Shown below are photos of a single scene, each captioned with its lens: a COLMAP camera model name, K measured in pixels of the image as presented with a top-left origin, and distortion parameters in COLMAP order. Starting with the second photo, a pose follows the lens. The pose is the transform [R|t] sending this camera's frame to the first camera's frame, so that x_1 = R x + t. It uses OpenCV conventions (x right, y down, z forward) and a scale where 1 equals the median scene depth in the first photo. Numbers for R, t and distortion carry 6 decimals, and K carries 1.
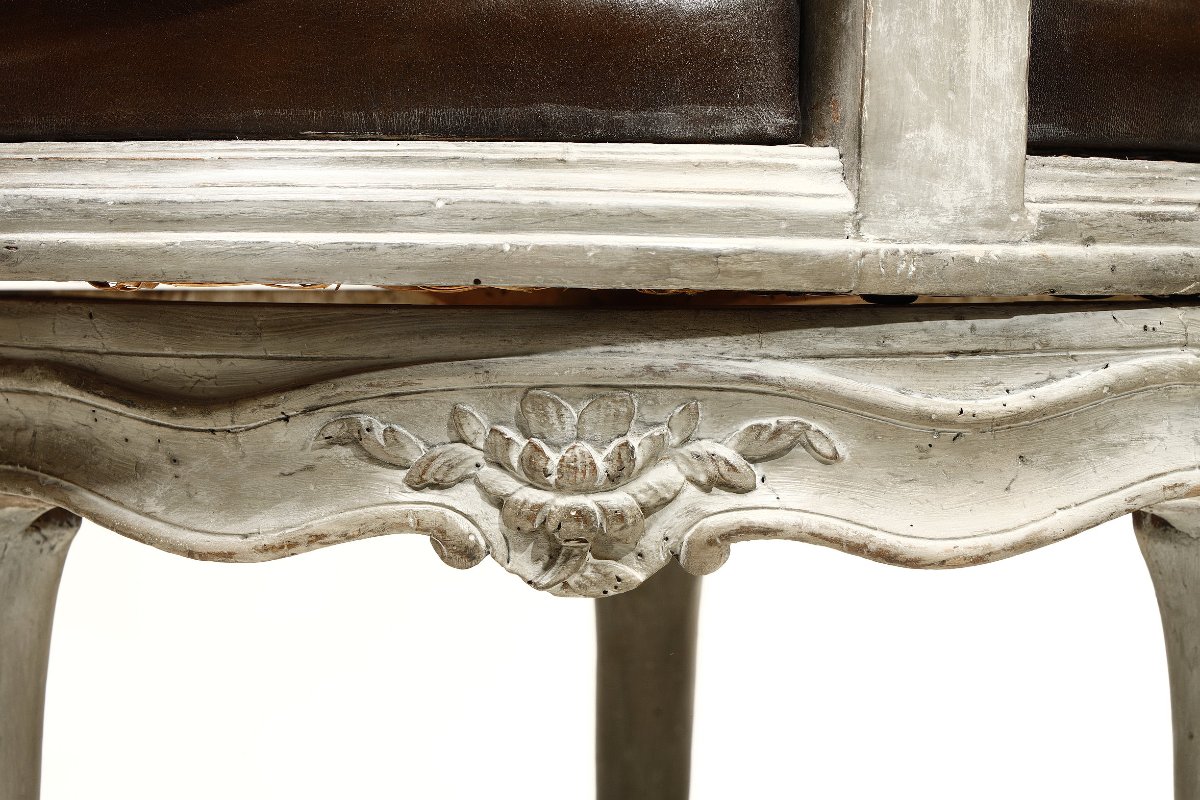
lens RADIAL K [[3465.0, 0, 600.0], [0, 3465.0, 400.0], [0, 0, 1]] dist [-0.030624, 0.822991]
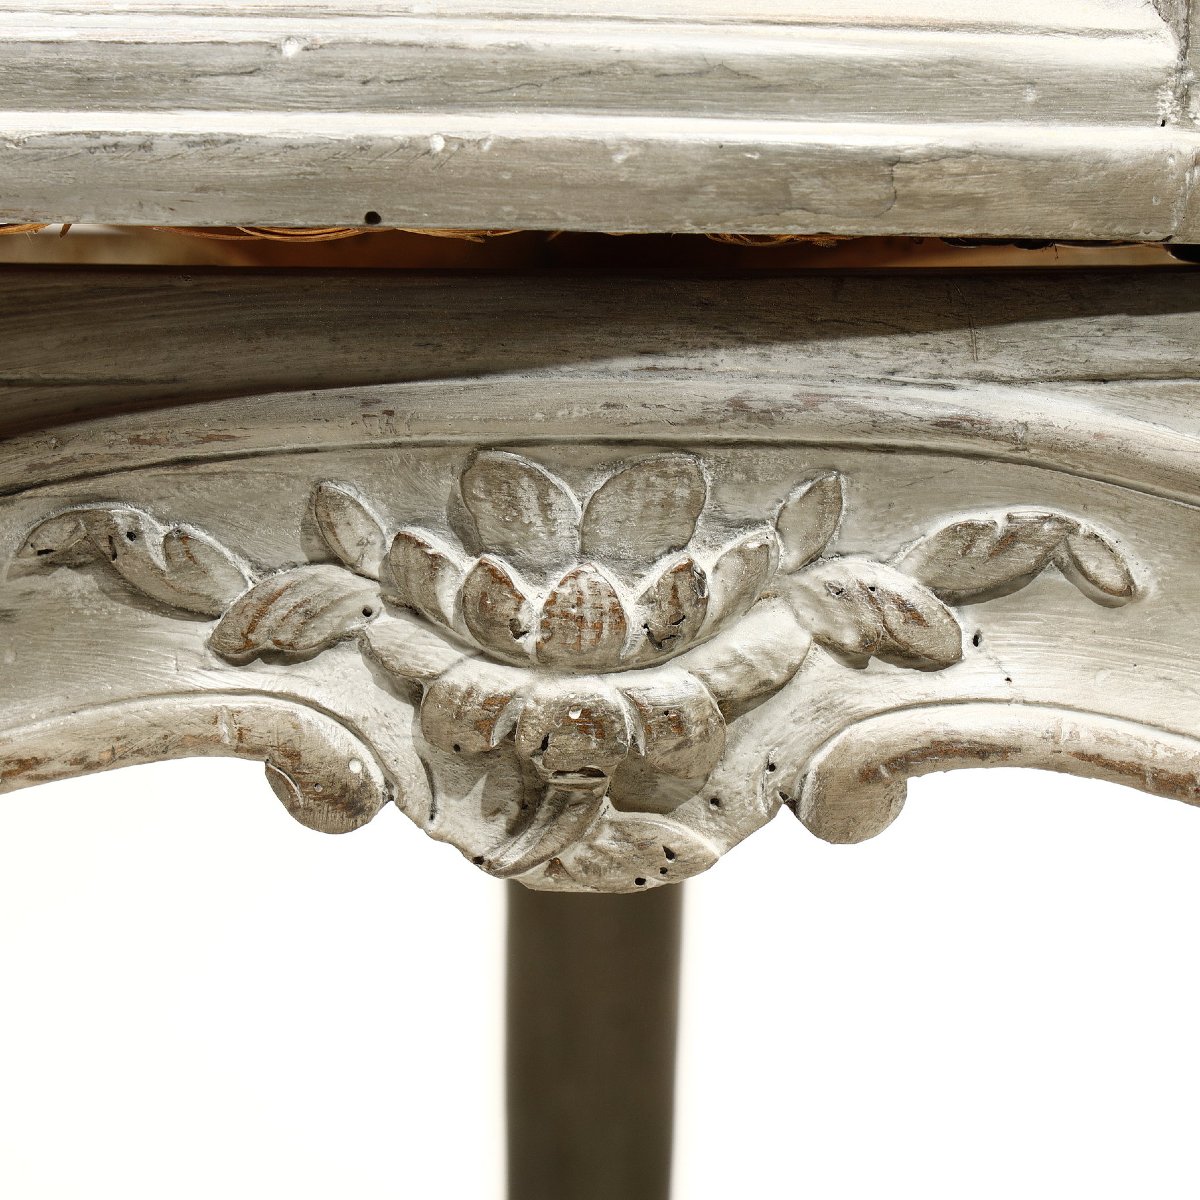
lens RADIAL K [[5201.8, 0, 600.0], [0, 5201.8, 600.0], [0, 0, 1]] dist [-0.111666, 3.101823]
pose [[0.998814, -0.003684, 0.048558, -0.038105], [0.001597, 0.999076, 0.042940, -0.012814], [-0.048671, -0.042812, 0.997897, 0.300431]]
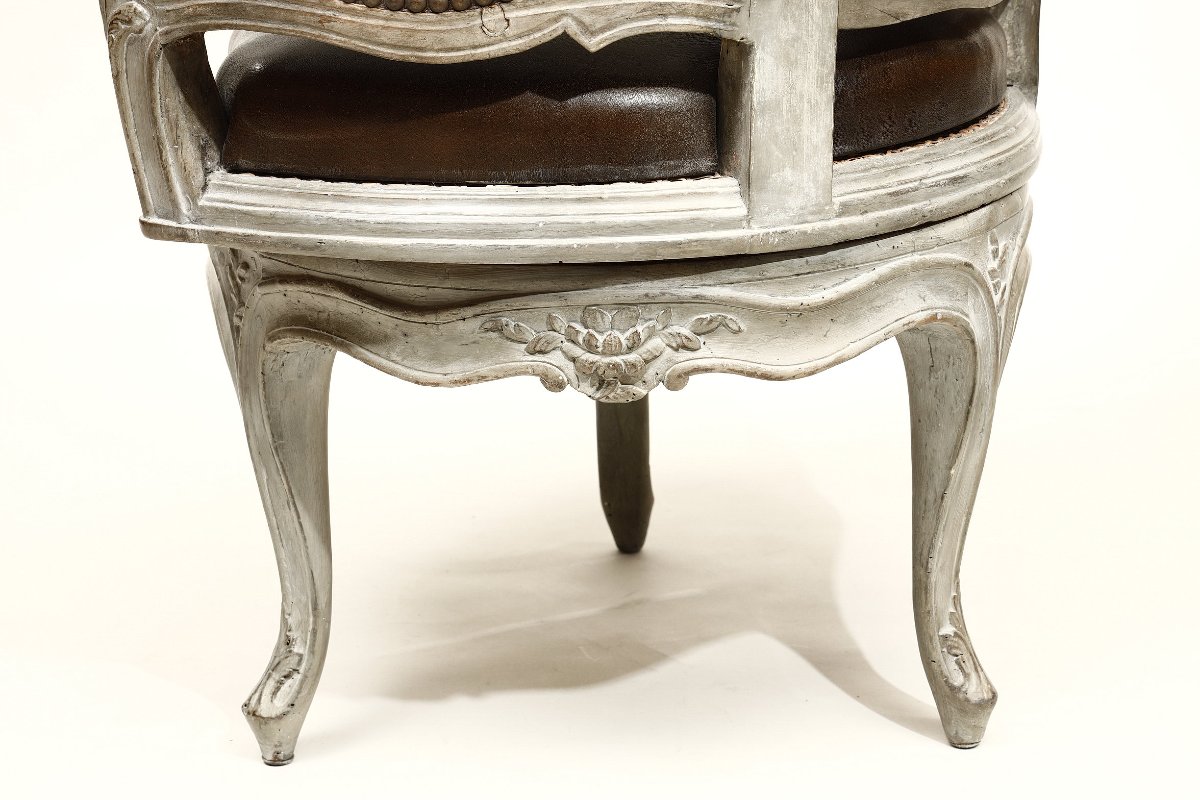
lens RADIAL K [[2611.7, 0, 600.0], [0, 2611.7, 400.0], [0, 0, 1]] dist [0.024034, -0.106983]
pose [[0.998664, -0.042841, 0.028880, -0.058594], [0.034451, 0.968726, 0.245728, -0.320402], [-0.038504, -0.244405, 0.968908, -0.475647]]
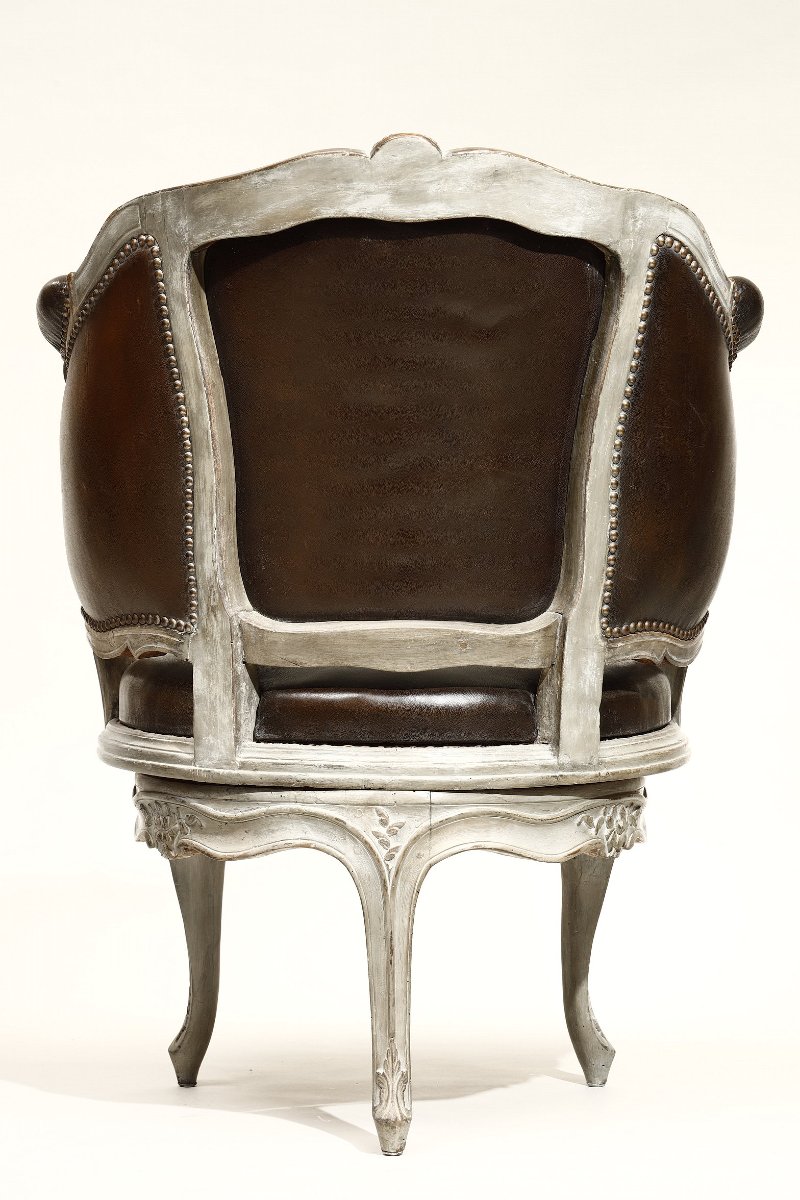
lens RADIAL K [[3465.0, 0, 400.0], [0, 3465.0, 600.0], [0, 0, 1]] dist [-0.030624, 0.822991]
pose [[0.549000, 0.029672, -0.835296, 3.150966], [-0.033484, 0.999348, 0.013492, -0.271232], [0.835152, 0.020562, 0.549635, -0.789762]]
